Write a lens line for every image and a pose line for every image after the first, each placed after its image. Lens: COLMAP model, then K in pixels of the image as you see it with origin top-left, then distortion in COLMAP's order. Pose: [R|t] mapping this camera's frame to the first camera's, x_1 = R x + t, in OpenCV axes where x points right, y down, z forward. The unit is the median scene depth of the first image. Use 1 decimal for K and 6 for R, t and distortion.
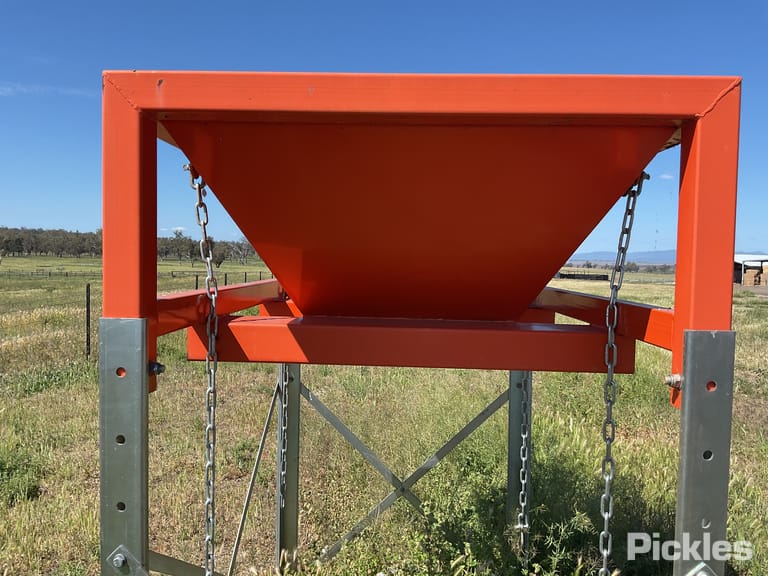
lens RADIAL K [[648.8, 0, 384.0], [0, 648.8, 288.0], [0, 0, 1]] dist [0.052046, -0.102075]
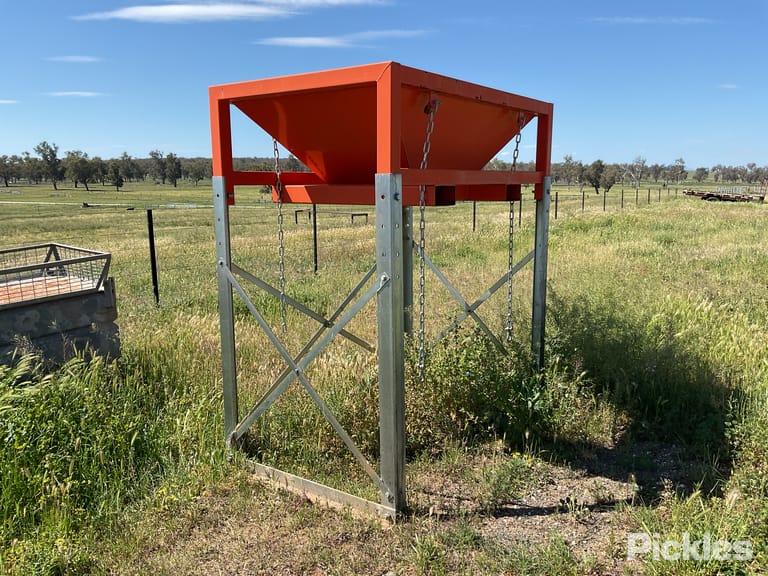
lens RADIAL K [[649.7, 0, 381.3], [0, 649.7, 305.1], [0, 0, 1]] dist [0.012368, -0.044072]
pose [[0.824636, 0.084270, -0.559351, 1.361799], [-0.006607, 0.990208, 0.139441, 0.150773], [0.565625, -0.111293, 0.817118, -0.733089]]
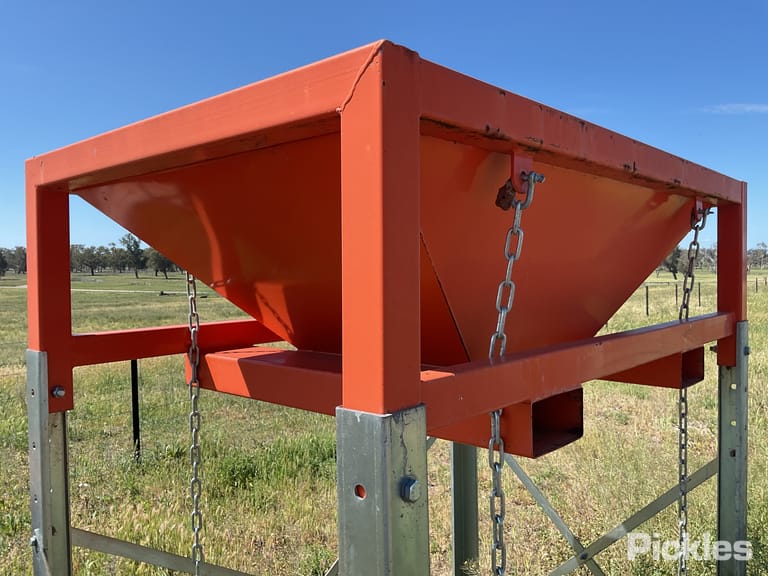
lens RADIAL K [[648.8, 0, 384.0], [0, 648.8, 288.0], [0, 0, 1]] dist [0.052046, -0.102075]
pose [[0.763215, -0.007404, -0.646102, 0.711261], [-0.004270, 0.999855, -0.016501, -0.042801], [0.646130, 0.015353, 0.763073, 0.346469]]
